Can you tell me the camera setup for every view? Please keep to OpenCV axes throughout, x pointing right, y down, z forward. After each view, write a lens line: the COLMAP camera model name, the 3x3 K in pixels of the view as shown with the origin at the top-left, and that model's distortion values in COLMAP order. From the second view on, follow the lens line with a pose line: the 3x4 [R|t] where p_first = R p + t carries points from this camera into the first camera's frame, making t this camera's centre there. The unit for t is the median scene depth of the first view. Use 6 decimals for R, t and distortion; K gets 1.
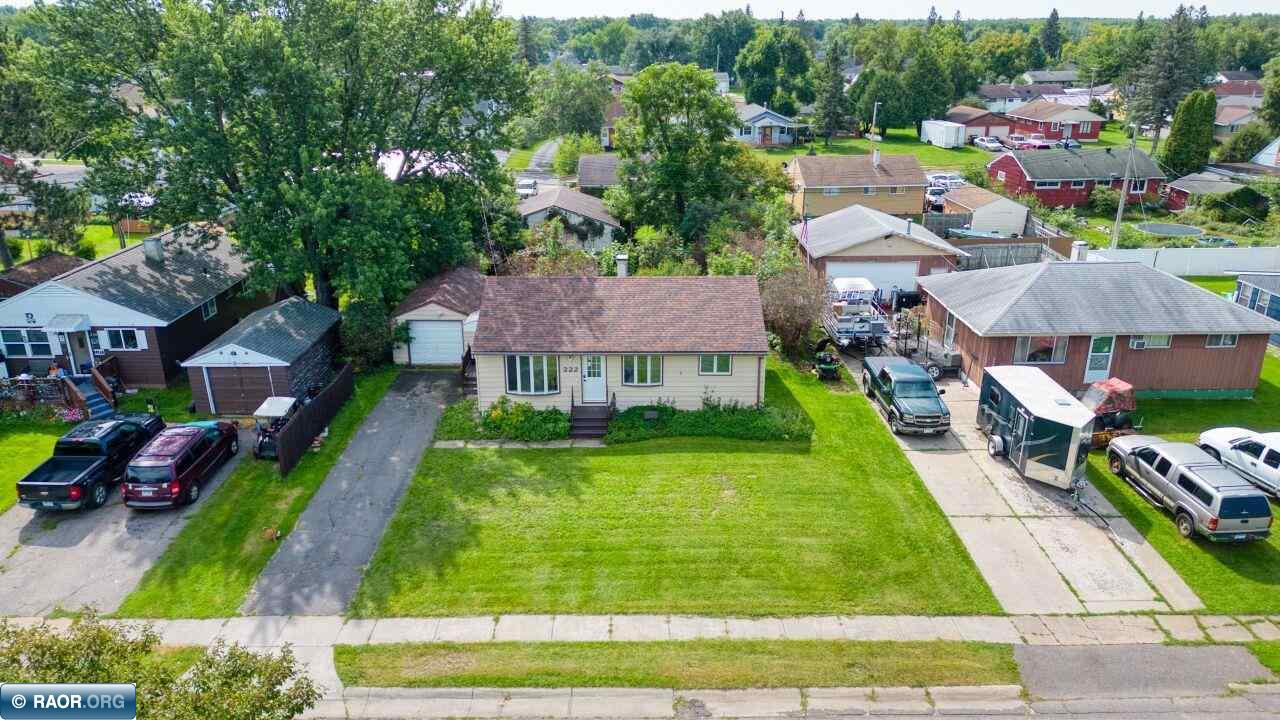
lens RADIAL K [[886.4, 0, 631.0], [0, 886.4, 360.1], [0, 0, 1]] dist [0.079665, -0.078557]
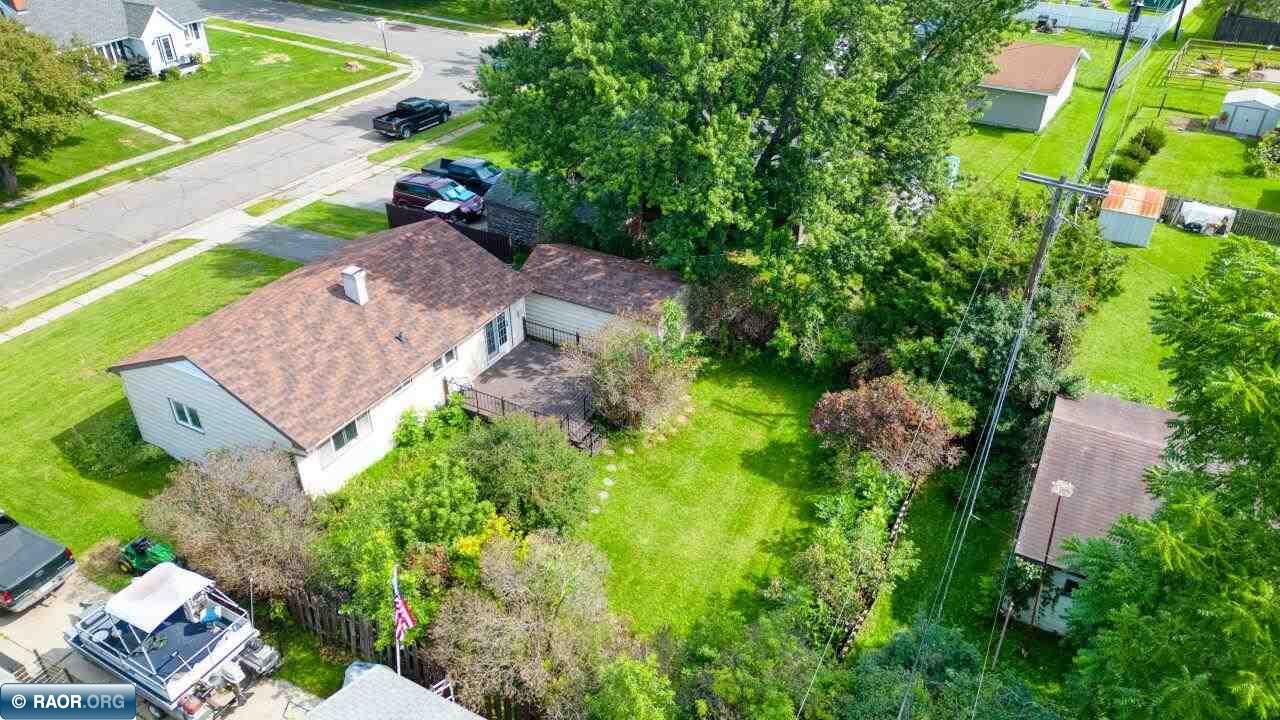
lens RADIAL K [[886.4, 0, 631.0], [0, 886.4, 360.1], [0, 0, 1]] dist [0.079665, -0.078557]
pose [[-0.475902, 0.480160, -0.736861, 0.531519], [-0.302710, 0.697205, 0.649824, -0.701568], [0.825762, 0.532308, -0.186452, 1.515501]]
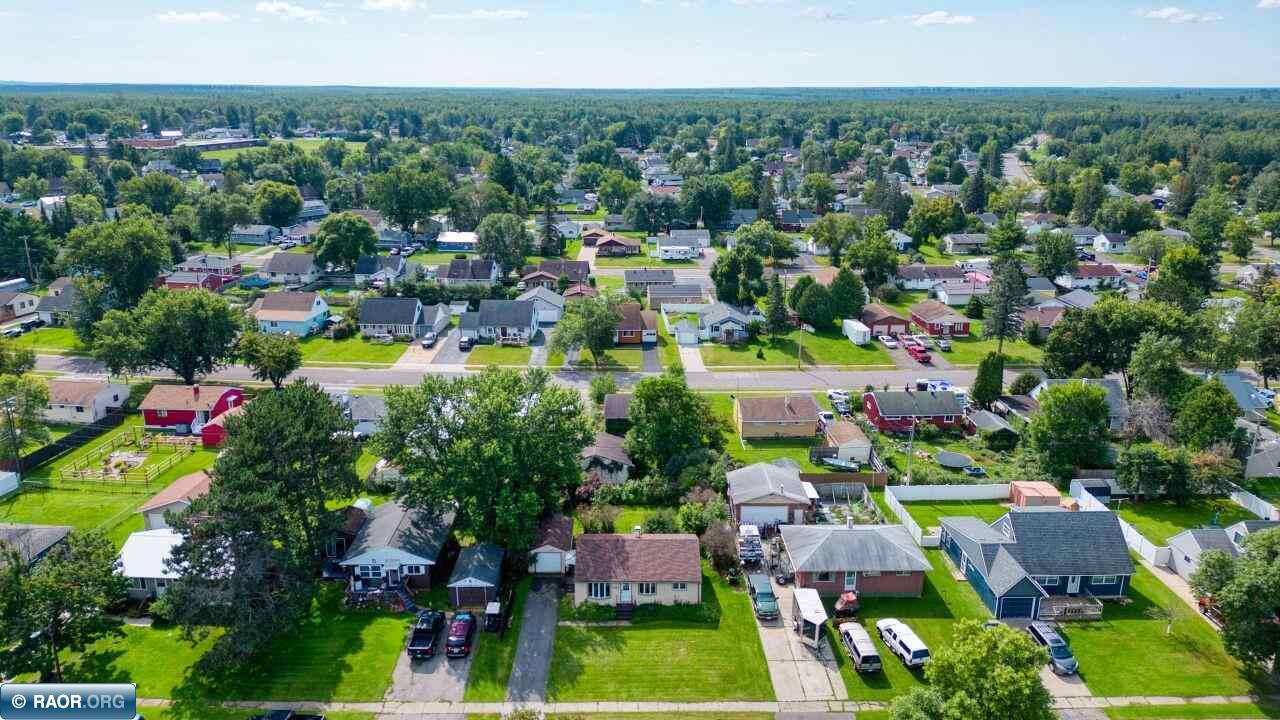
lens RADIAL K [[886.4, 0, 631.0], [0, 886.4, 360.1], [0, 0, 1]] dist [0.079665, -0.078557]
pose [[0.999979, 0.001400, 0.006340, -0.044588], [-0.001028, 0.998303, -0.058228, -0.441128], [-0.006411, 0.058220, 0.998283, -1.325798]]
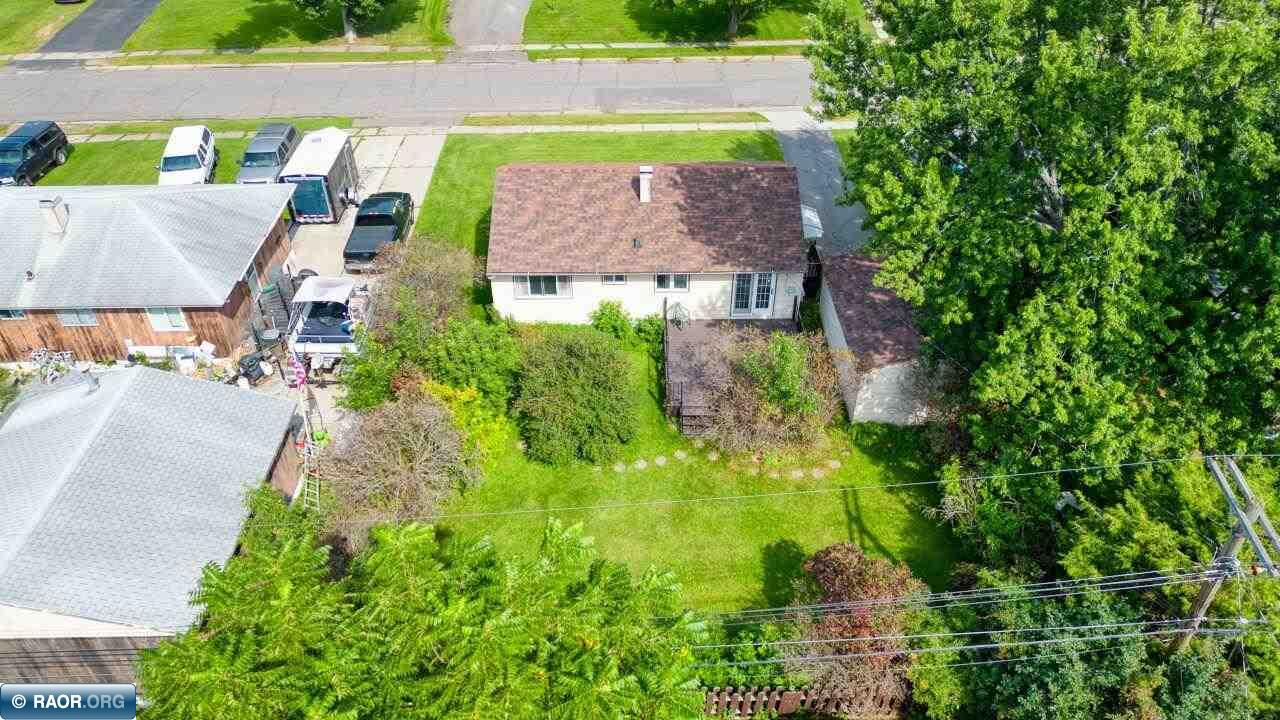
lens RADIAL K [[886.4, 0, 631.0], [0, 886.4, 360.1], [0, 0, 1]] dist [0.079665, -0.078557]
pose [[-0.999817, 0.018750, 0.003689, 0.006159], [0.012966, 0.523845, 0.851715, -0.819432], [0.014037, 0.851607, -0.523992, 1.751893]]
